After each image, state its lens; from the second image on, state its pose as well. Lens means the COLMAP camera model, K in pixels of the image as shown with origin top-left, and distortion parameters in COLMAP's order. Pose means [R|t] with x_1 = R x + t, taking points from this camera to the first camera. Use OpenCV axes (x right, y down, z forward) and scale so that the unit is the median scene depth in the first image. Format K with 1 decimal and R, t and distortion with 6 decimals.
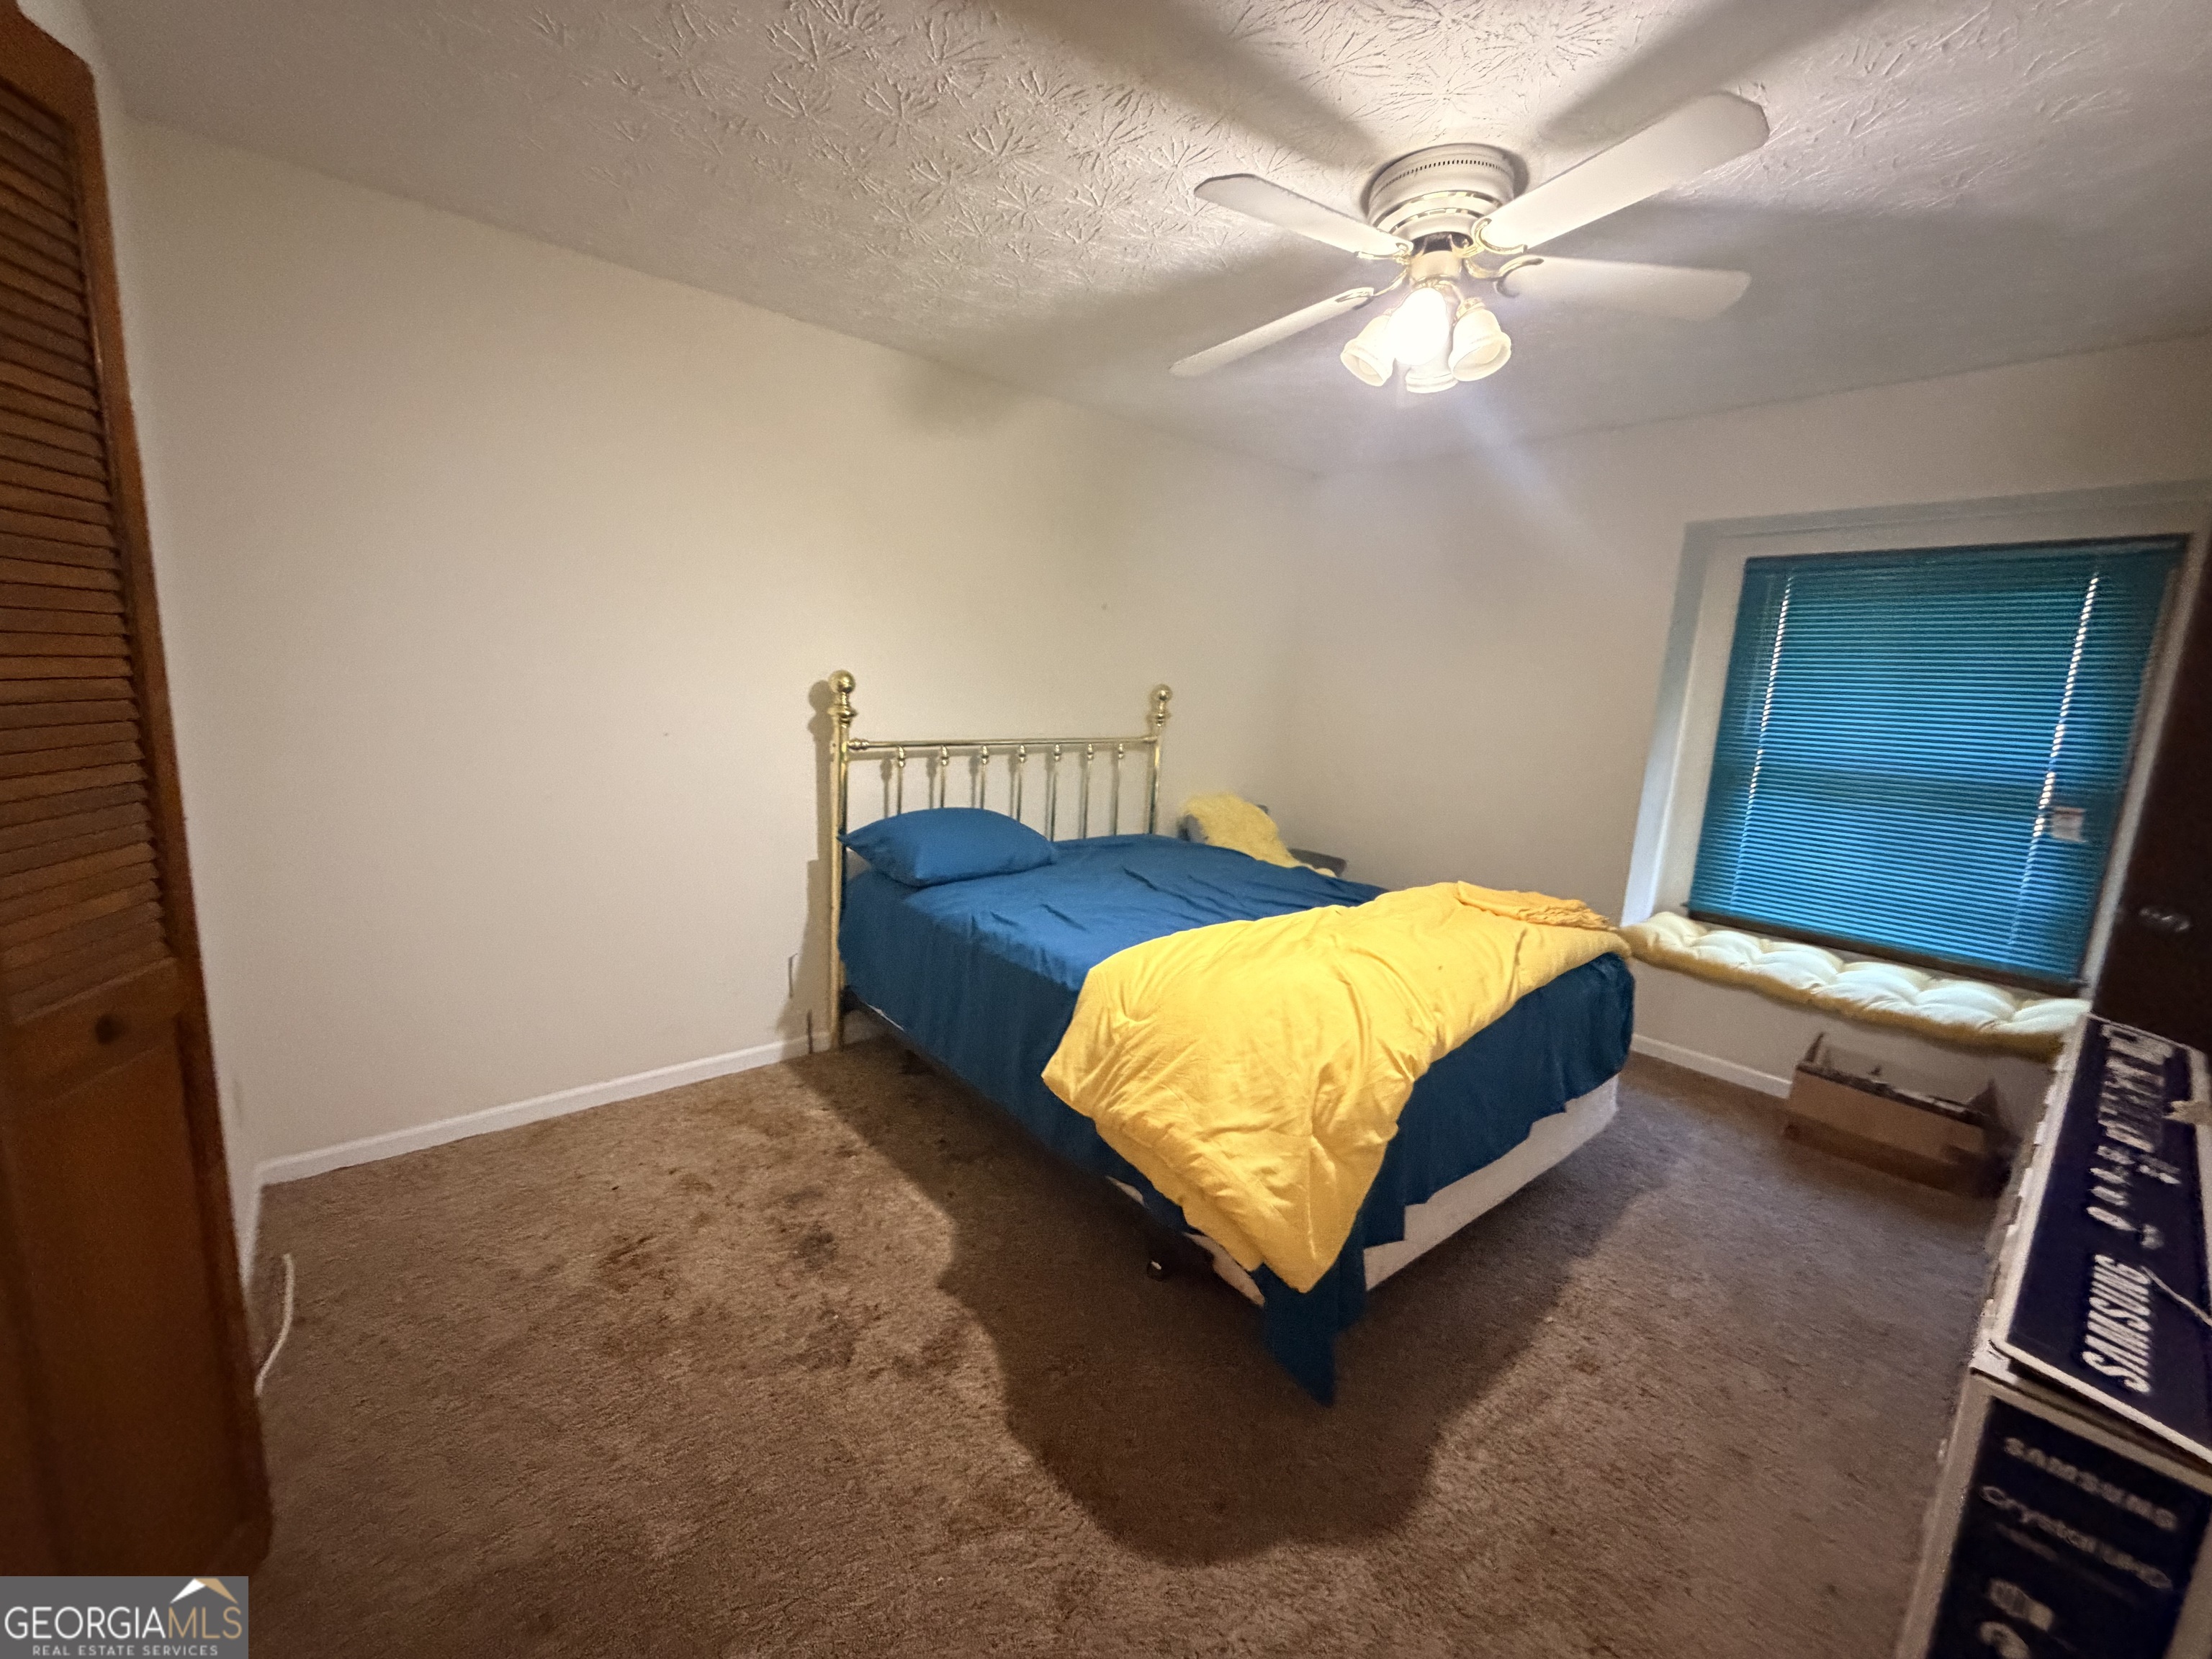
lens RADIAL K [[880.8, 0, 1100.0], [0, 880.8, 832.0], [0, 0, 1]] dist [0.000001, 0.000112]
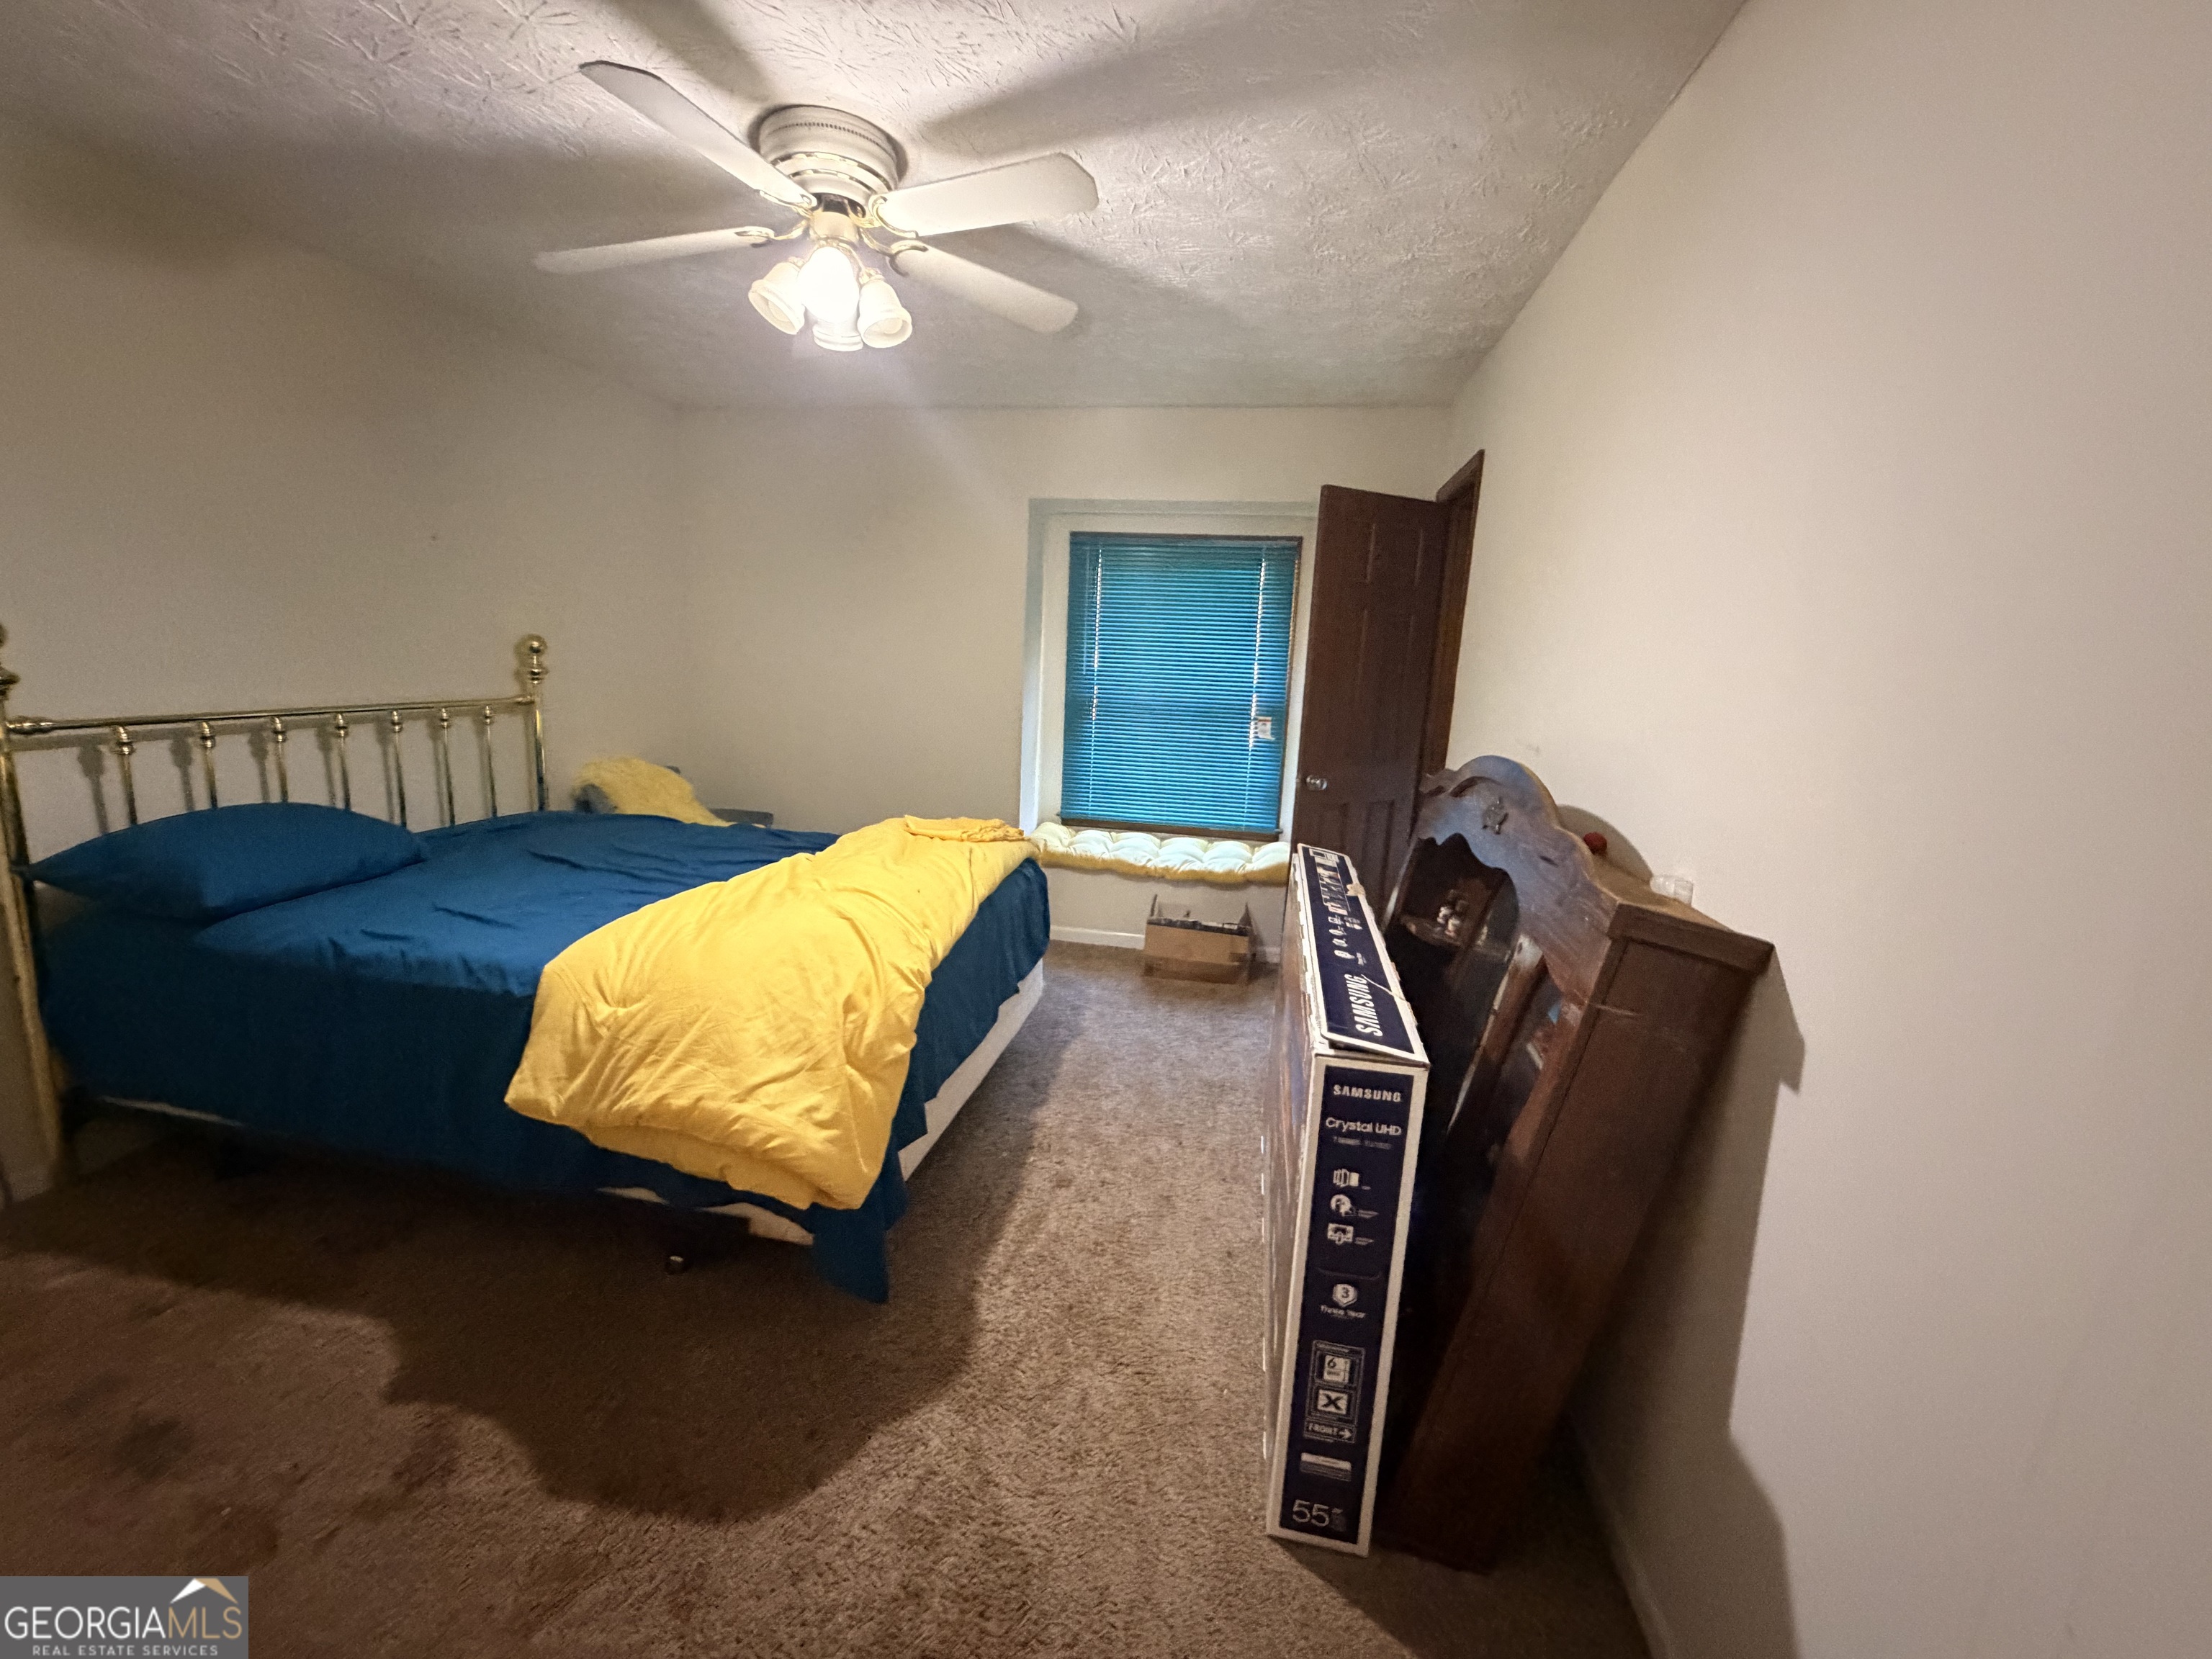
lens RADIAL K [[880.8, 0, 1100.0], [0, 880.8, 832.0], [0, 0, 1]] dist [0.000001, 0.000112]
pose [[0.778728, -0.137106, 0.612197, -0.107148], [0.103891, 0.990537, 0.089687, 0.004601], [-0.618700, -0.006240, 0.785602, -0.014854]]
